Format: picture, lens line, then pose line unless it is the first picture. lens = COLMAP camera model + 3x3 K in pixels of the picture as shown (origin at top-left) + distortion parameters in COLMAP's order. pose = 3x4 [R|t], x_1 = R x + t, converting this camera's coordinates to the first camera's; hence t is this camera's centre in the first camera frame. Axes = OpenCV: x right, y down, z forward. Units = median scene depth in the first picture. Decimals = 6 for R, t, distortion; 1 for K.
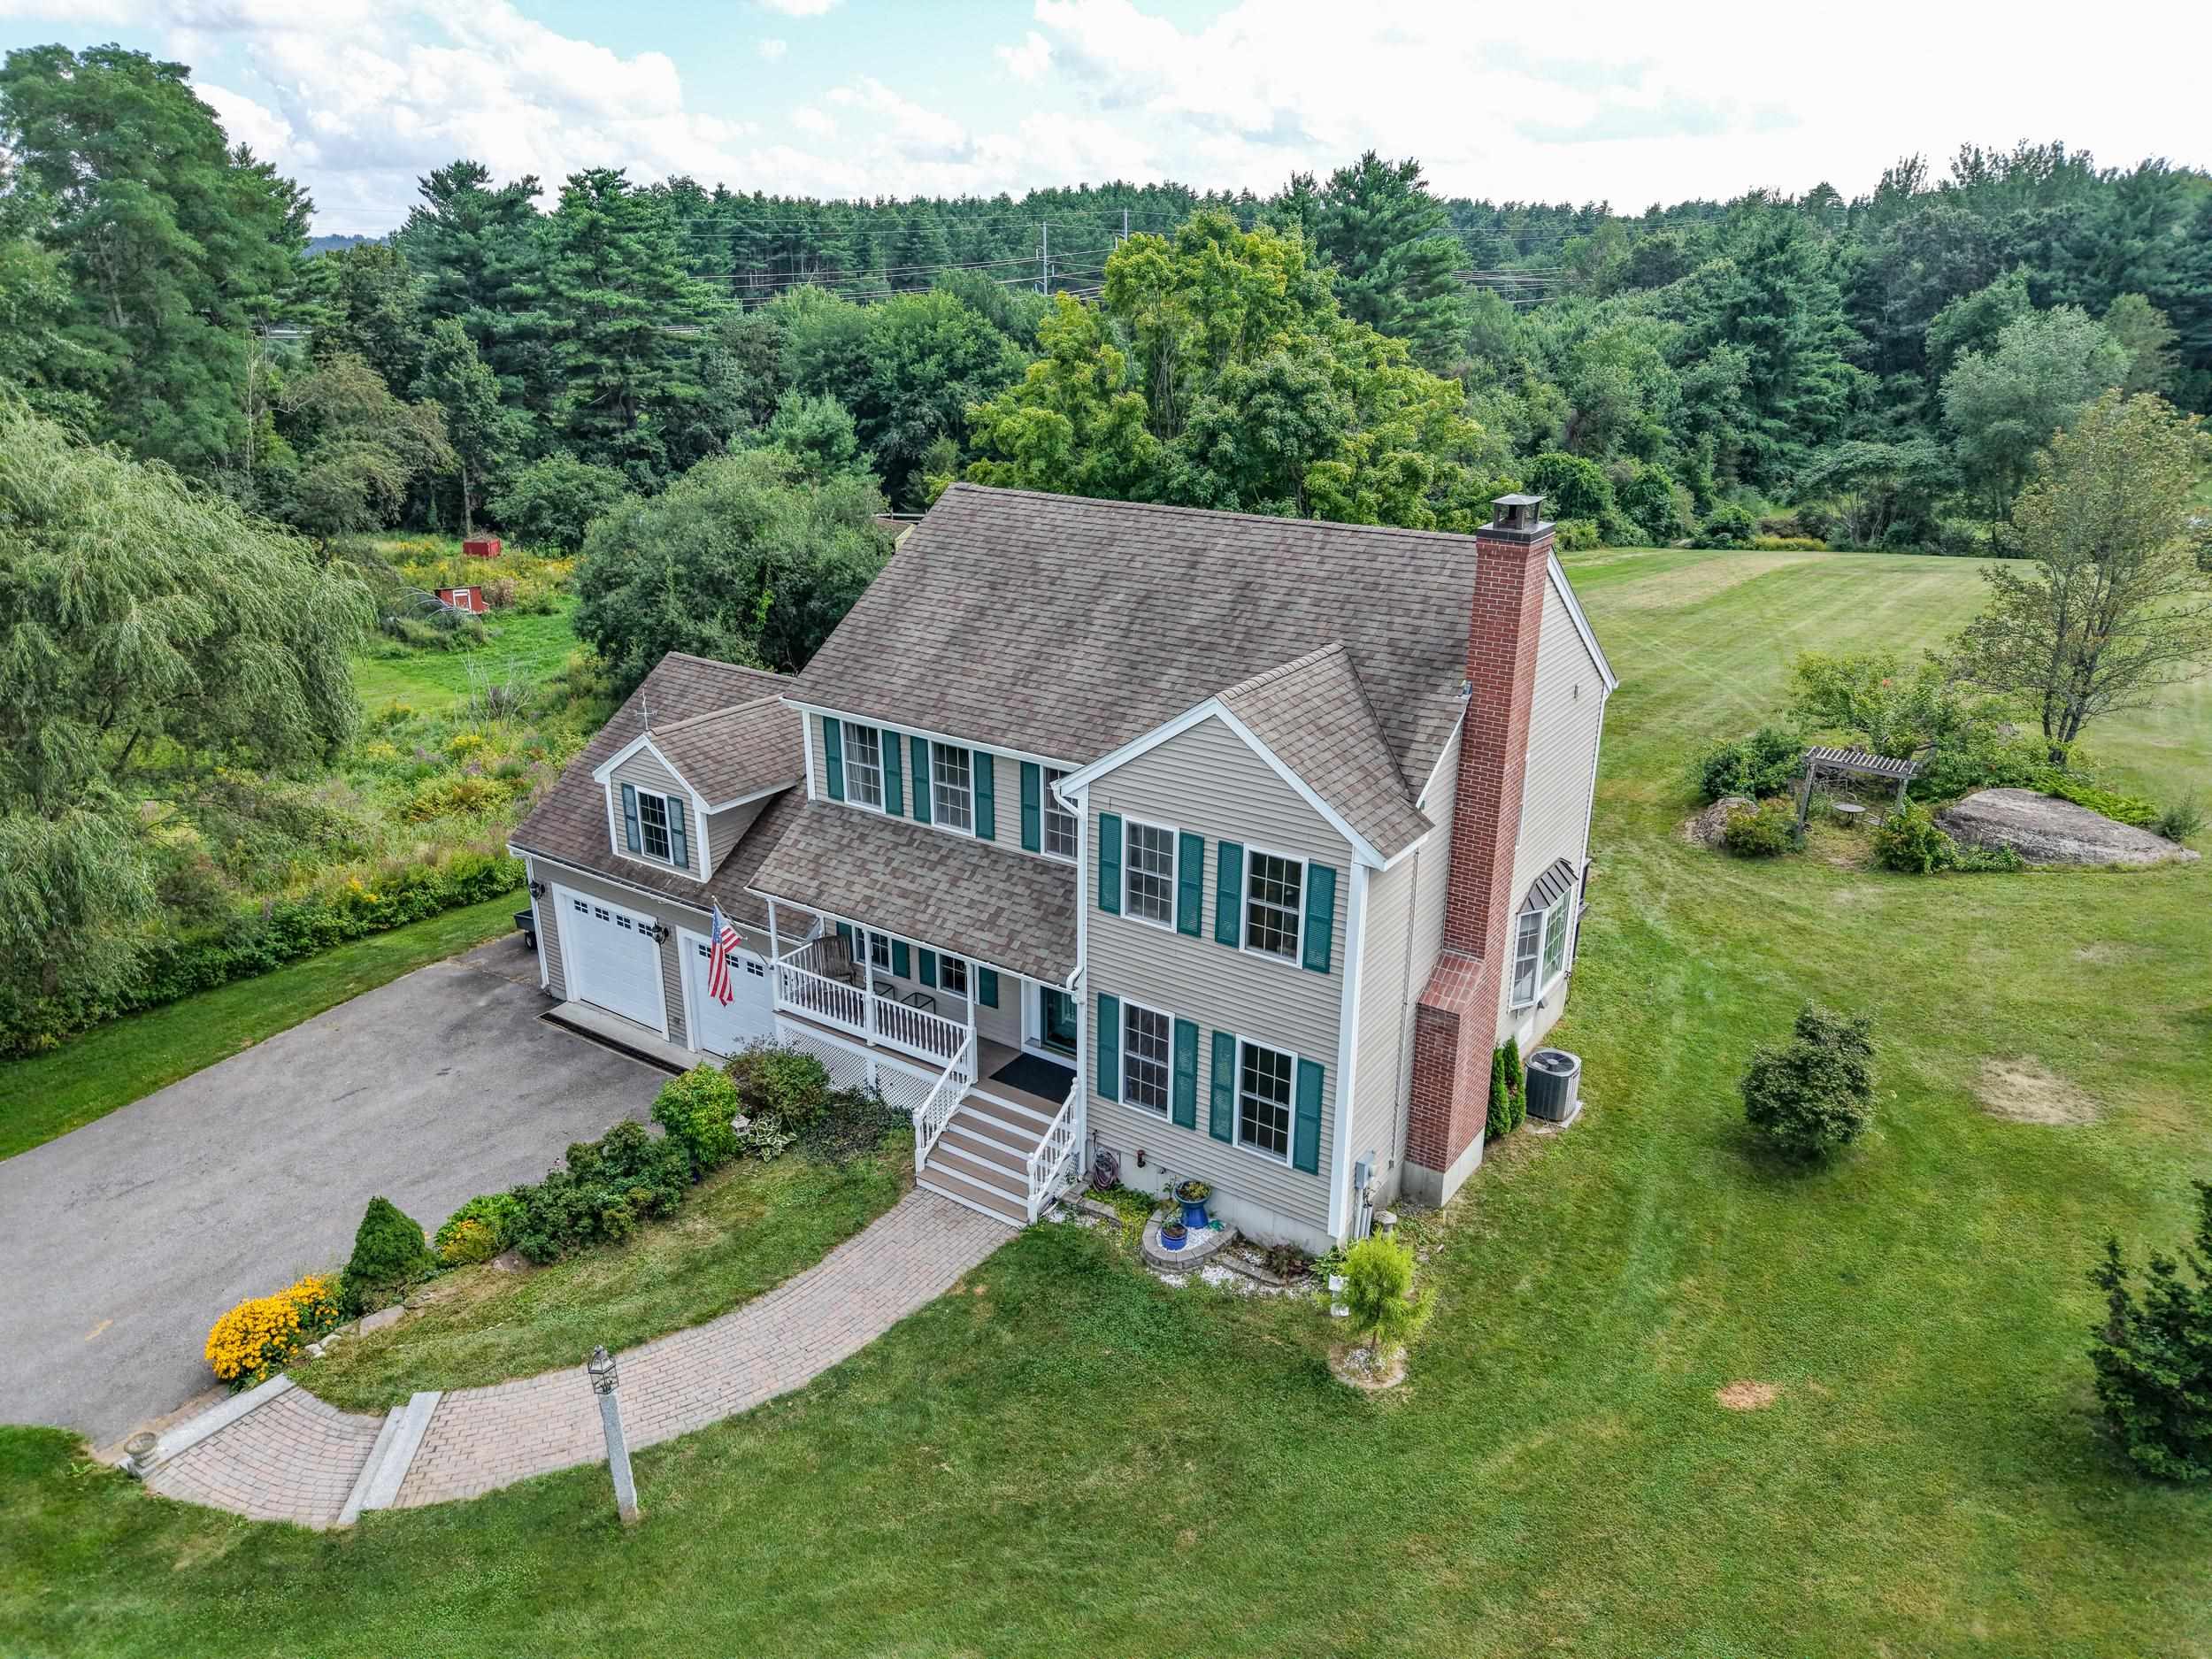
lens RADIAL K [[1536.2, 0, 1110.4], [0, 1536.2, 815.8], [0, 0, 1]] dist [0.043974, 0.001032]
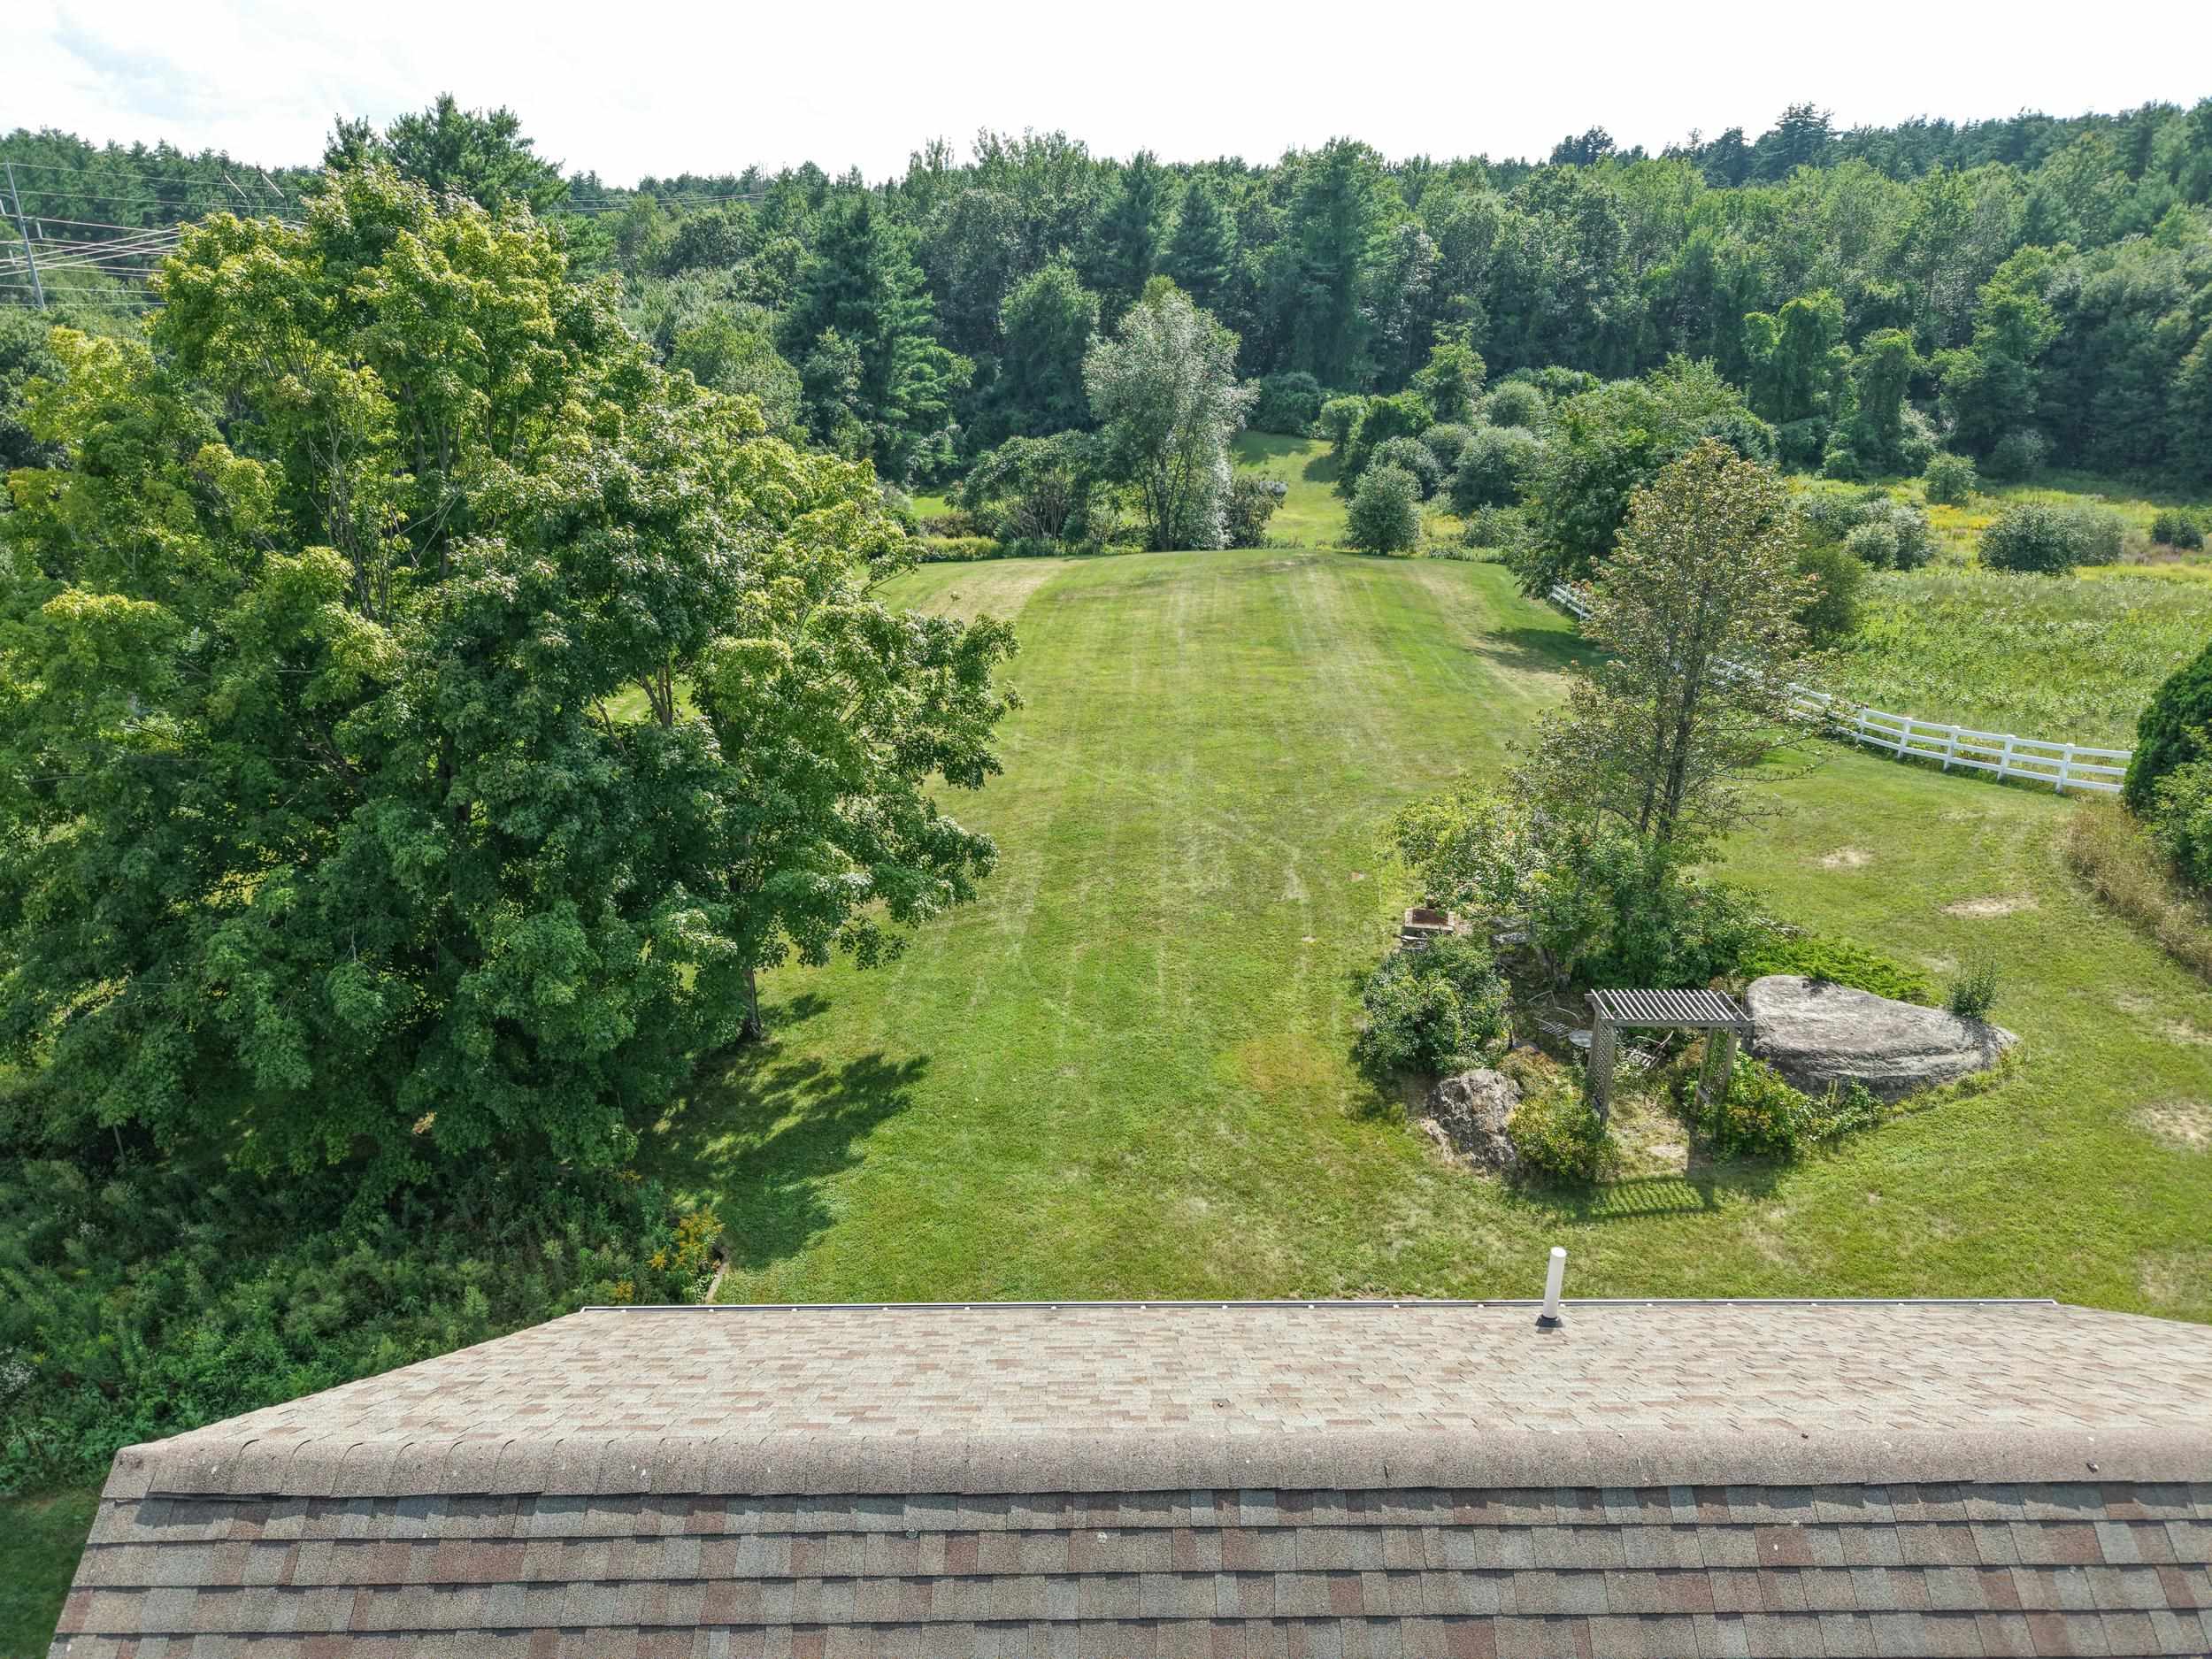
lens RADIAL K [[1535.2, 0, 1106.0], [0, 1535.2, 829.5], [0, 0, 1]] dist [0.039339, -0.007292]
pose [[0.828743, -0.205703, 0.520452, -0.014704], [0.193032, 0.977994, 0.079167, -0.050468], [-0.525284, 0.034855, 0.850213, 0.129097]]
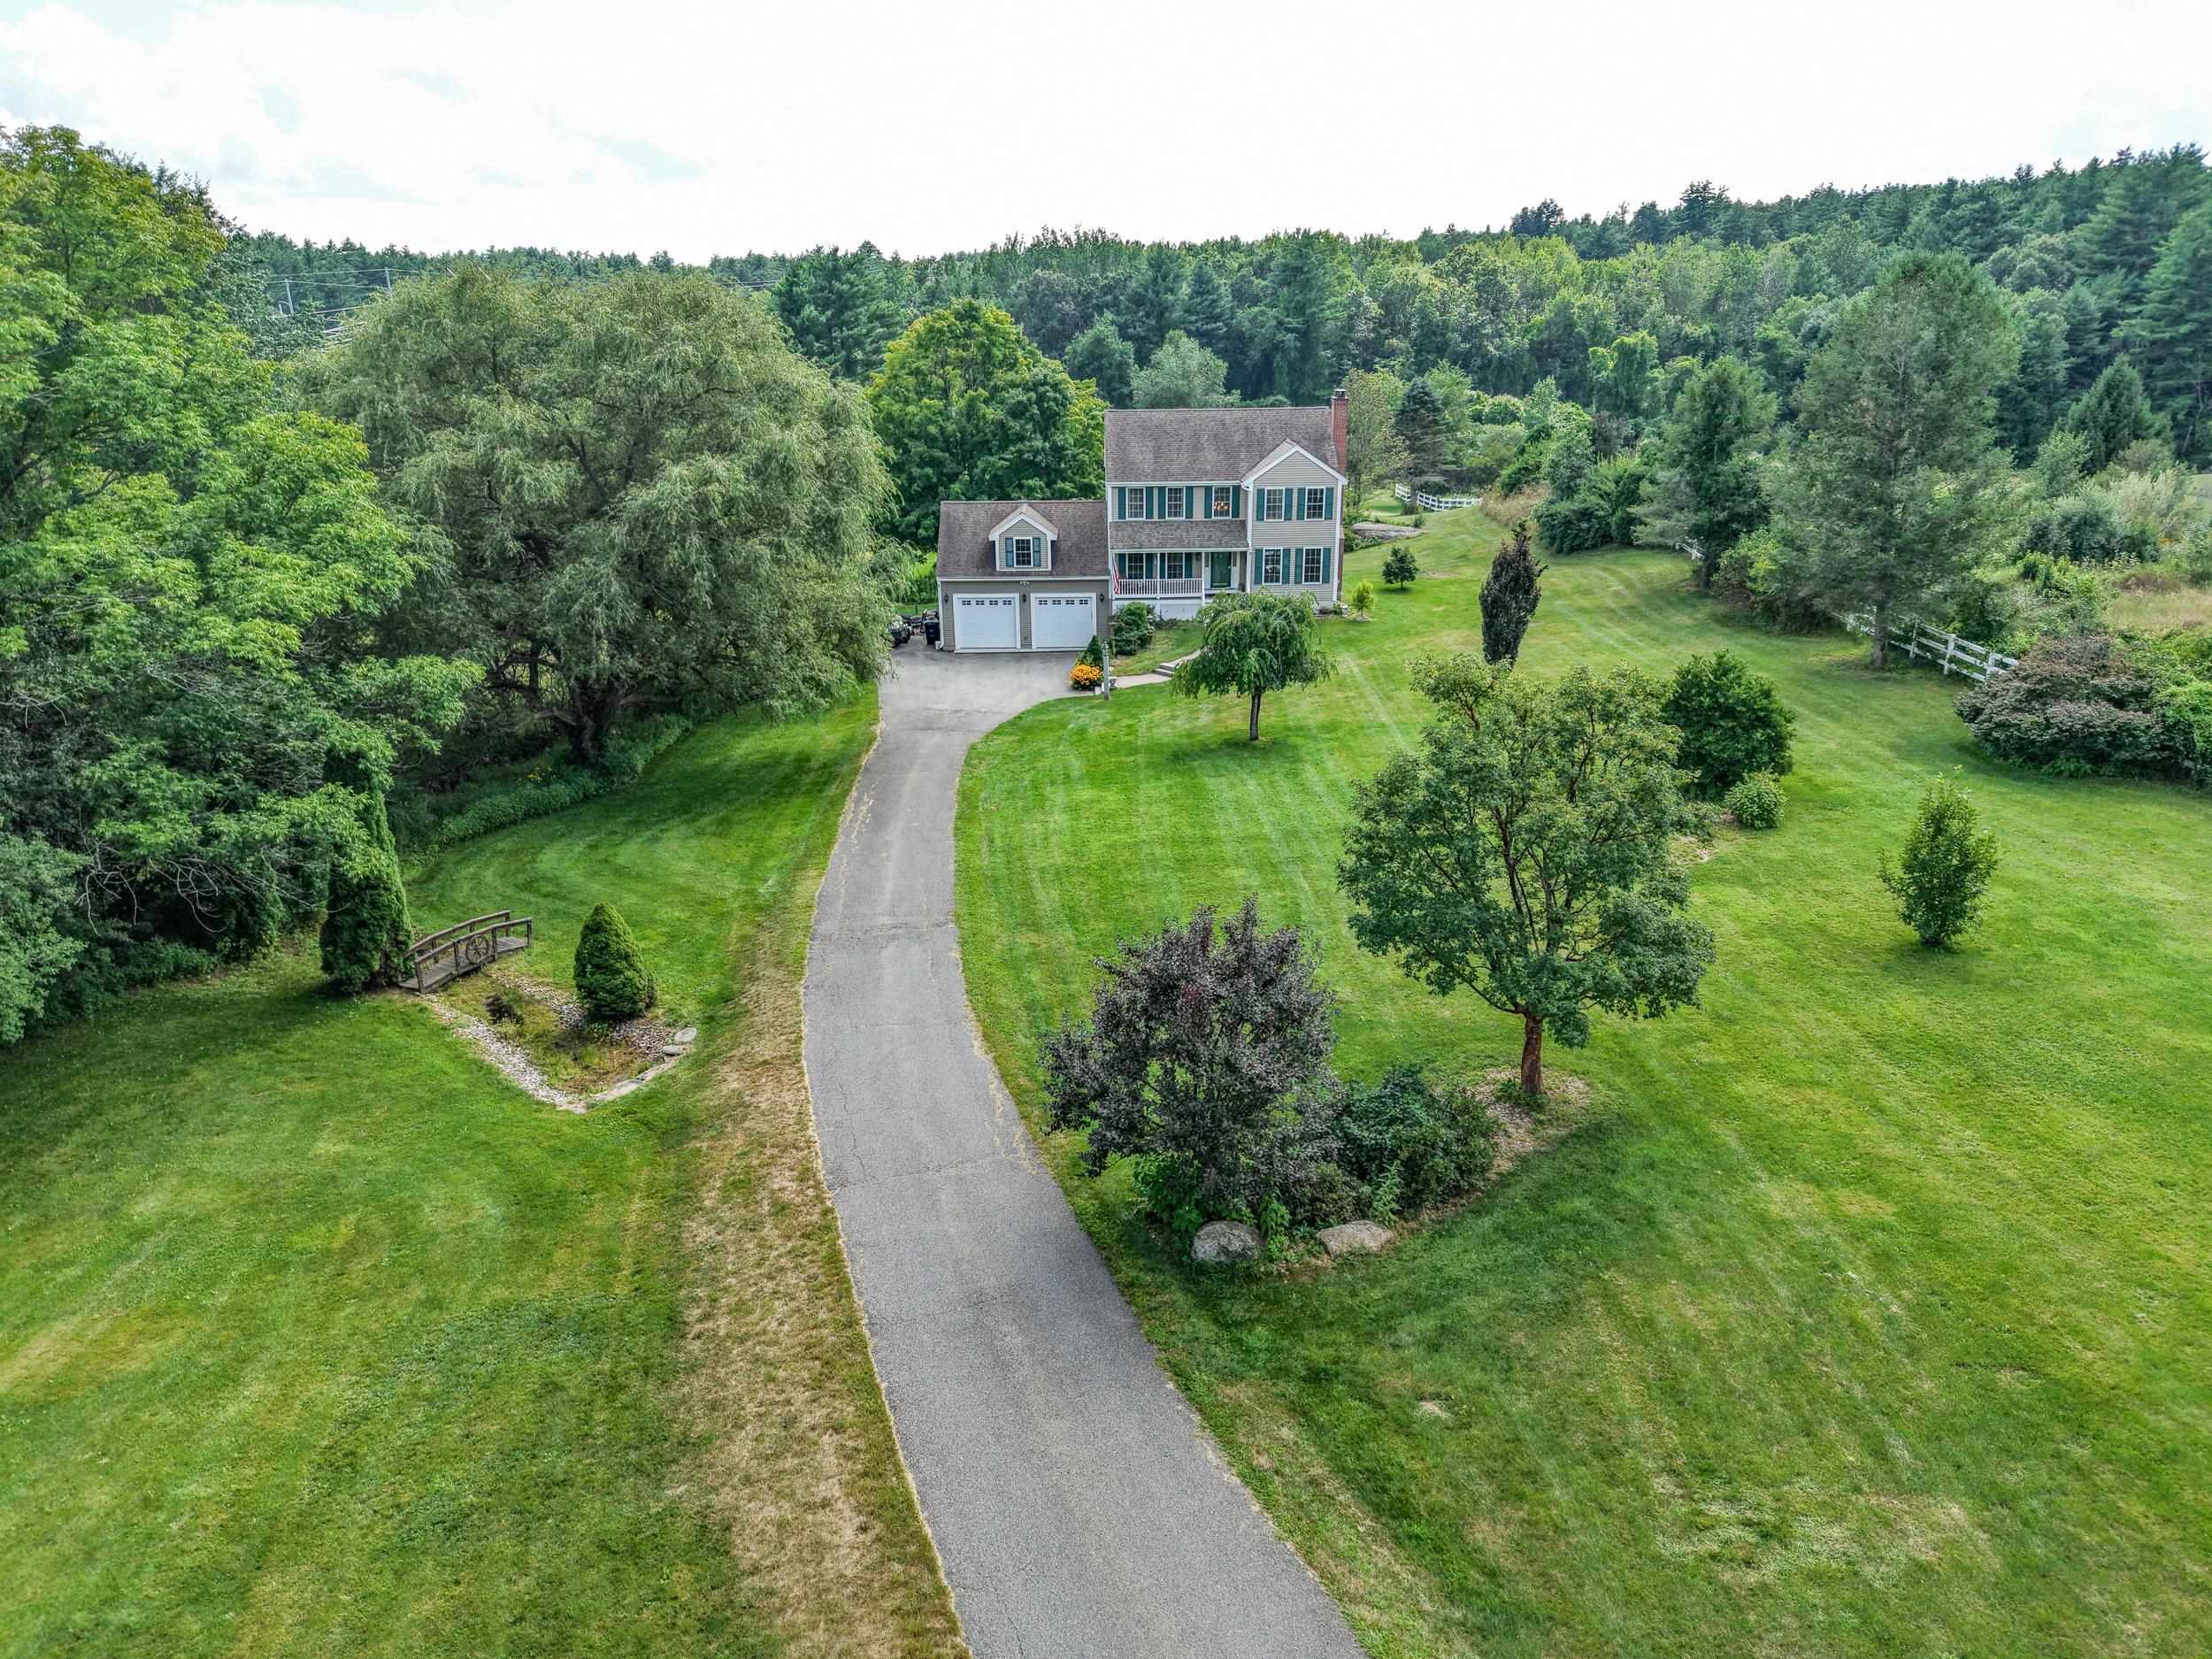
lens RADIAL K [[1536.2, 0, 1110.4], [0, 1536.2, 815.8], [0, 0, 1]] dist [0.043974, 0.001032]
pose [[0.831416, -0.196397, 0.519784, -0.285649], [0.209140, 0.977269, 0.034727, 0.067543], [-0.514789, 0.079835, 0.853592, -0.219445]]
